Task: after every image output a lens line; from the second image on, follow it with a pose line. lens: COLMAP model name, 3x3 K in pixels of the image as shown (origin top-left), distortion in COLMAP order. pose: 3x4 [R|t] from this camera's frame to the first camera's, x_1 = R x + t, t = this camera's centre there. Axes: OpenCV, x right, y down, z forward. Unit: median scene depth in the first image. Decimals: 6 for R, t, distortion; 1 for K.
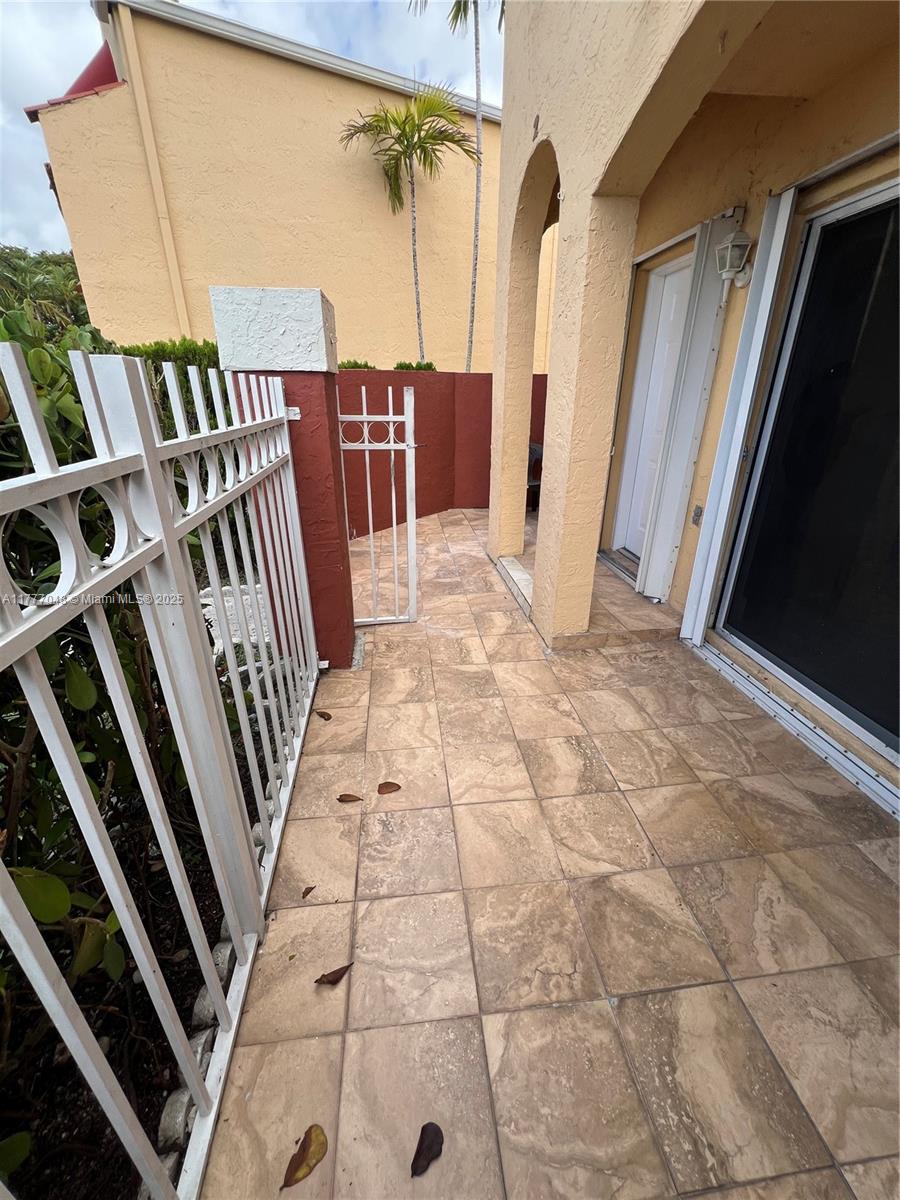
lens RADIAL K [[484.5, 0, 445.6], [0, 484.5, 599.6], [0, 0, 1]] dist [-0.001881, 0.000826]
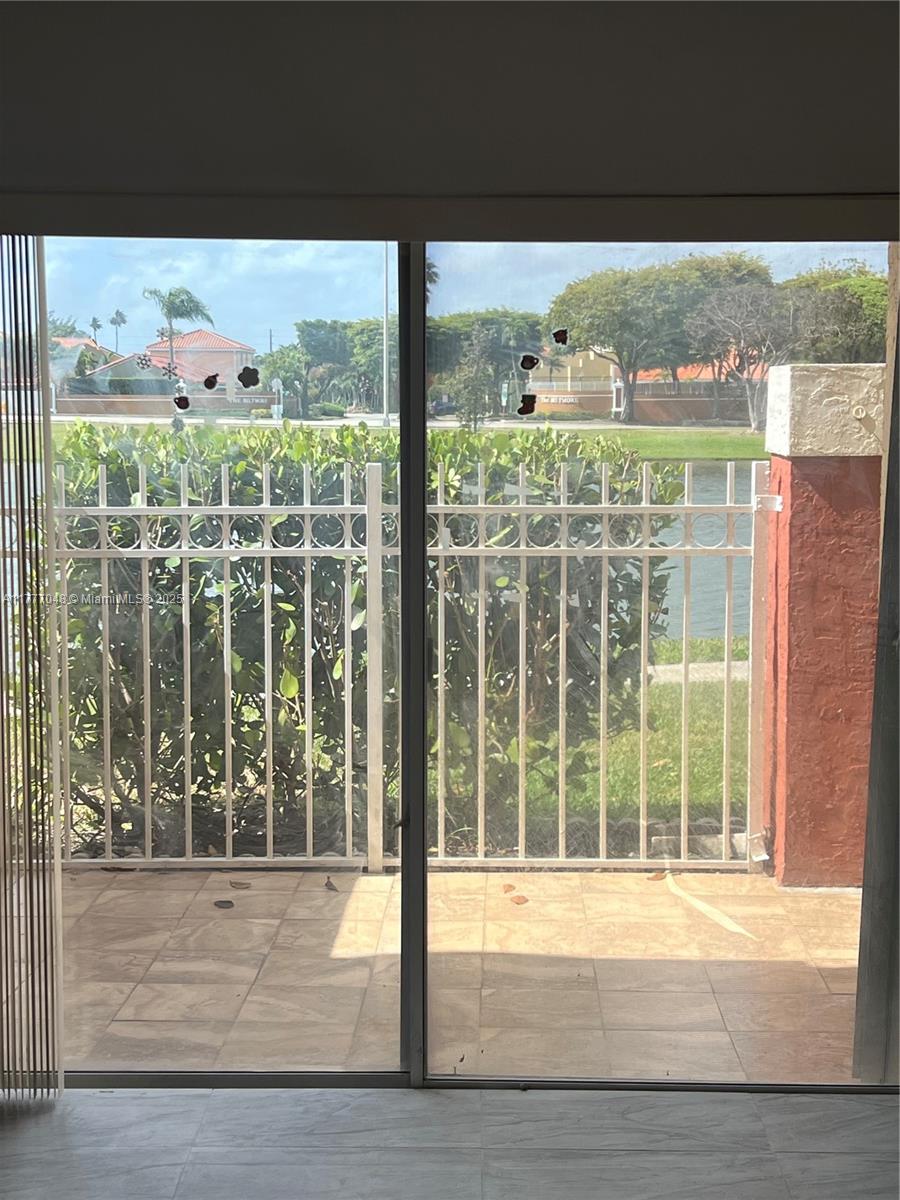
lens RADIAL K [[1742.1, 0, 447.5], [0, 1742.1, 594.5], [0, 0, 1]] dist [0.154212, 0.000000]
pose [[-0.143780, 0.114322, -0.982984, 3.066114], [-0.387345, 0.907553, 0.162206, -0.597884], [0.910654, 0.404076, -0.086206, 0.972422]]
